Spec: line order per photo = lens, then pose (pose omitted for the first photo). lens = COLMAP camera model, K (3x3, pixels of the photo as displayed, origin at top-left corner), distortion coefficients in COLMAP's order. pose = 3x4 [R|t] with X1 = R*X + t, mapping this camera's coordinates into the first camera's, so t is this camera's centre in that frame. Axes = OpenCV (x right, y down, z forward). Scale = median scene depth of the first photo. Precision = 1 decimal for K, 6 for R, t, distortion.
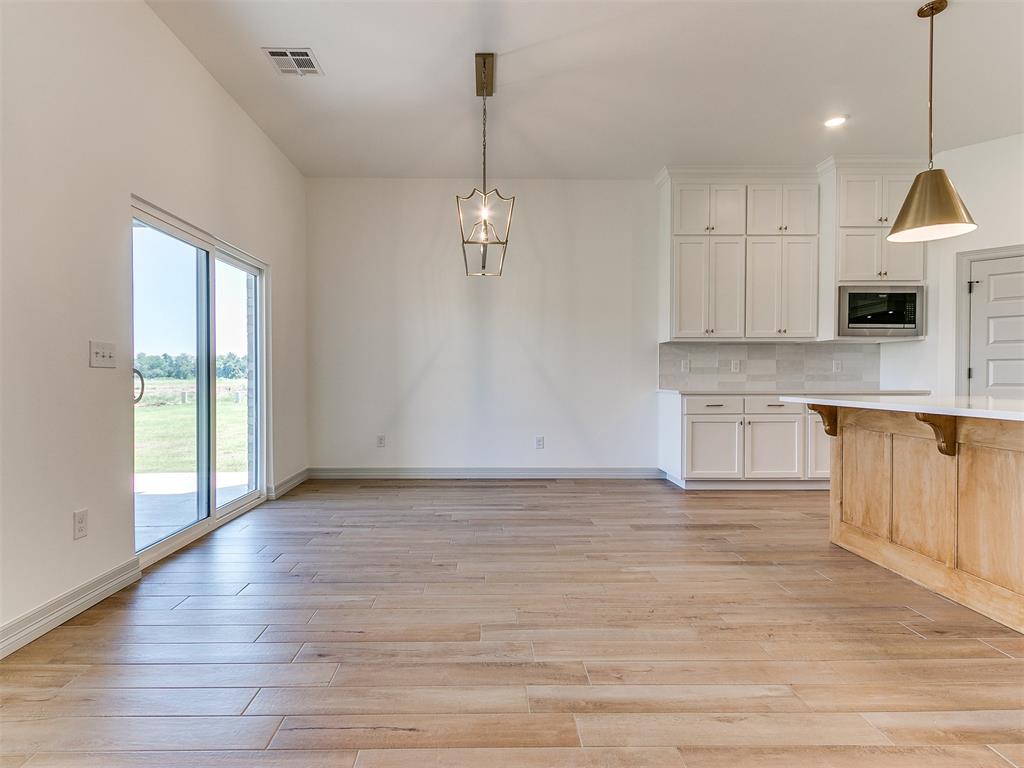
lens RADIAL K [[539.2, 0, 471.2], [0, 539.2, 360.3], [0, 0, 1]] dist [-0.019499, -0.000357]
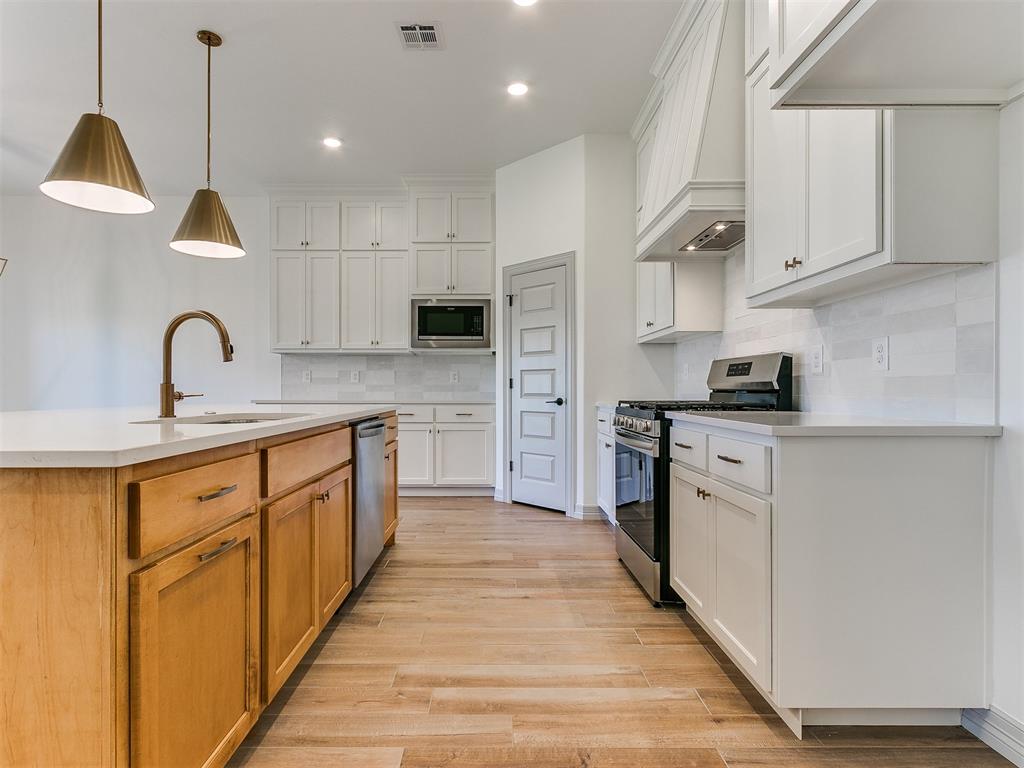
lens RADIAL K [[539.2, 0, 514.5], [0, 539.2, 385.8], [0, 0, 1]] dist [-0.019499, -0.000357]
pose [[0.999933, 0.001776, 0.011444, 0.836889], [-0.002067, 0.999674, 0.025460, 0.001797], [-0.011395, -0.025482, 0.999610, -0.051930]]
